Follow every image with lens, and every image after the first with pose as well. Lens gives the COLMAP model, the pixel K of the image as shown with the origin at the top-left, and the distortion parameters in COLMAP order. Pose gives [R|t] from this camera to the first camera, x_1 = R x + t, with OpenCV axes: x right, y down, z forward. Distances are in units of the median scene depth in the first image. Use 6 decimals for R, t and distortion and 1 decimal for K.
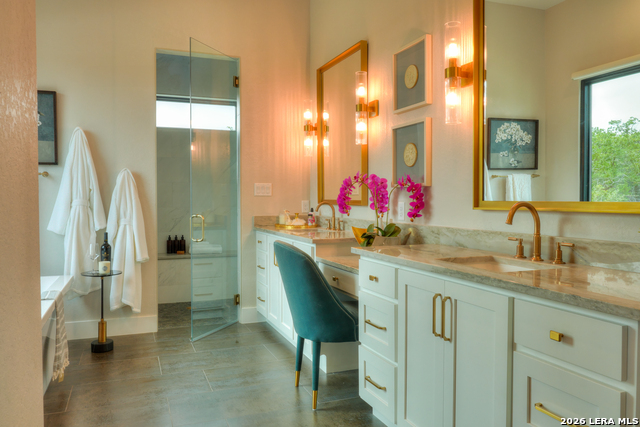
lens RADIAL K [[477.7, 0, 318.9], [0, 477.7, 211.5], [0, 0, 1]] dist [-0.004008, -0.005665]
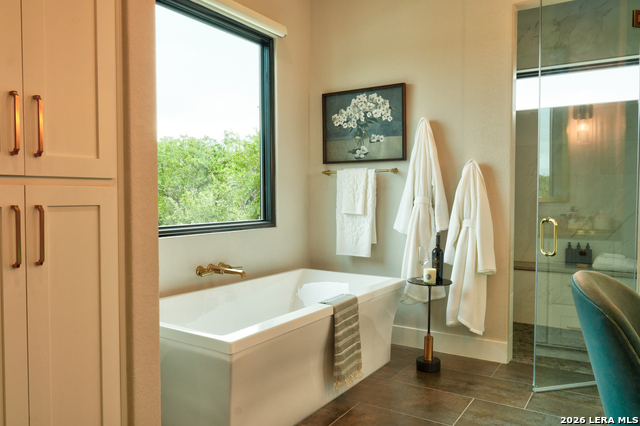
lens RADIAL K [[479.8, 0, 321.2], [0, 479.8, 212.1], [0, 0, 1]] dist [-0.011557, -0.003869]
pose [[0.588974, 0.026555, -0.807716, 0.123862], [-0.021327, 0.999623, 0.017313, -0.007850], [0.807871, 0.007029, 0.589318, 0.299685]]
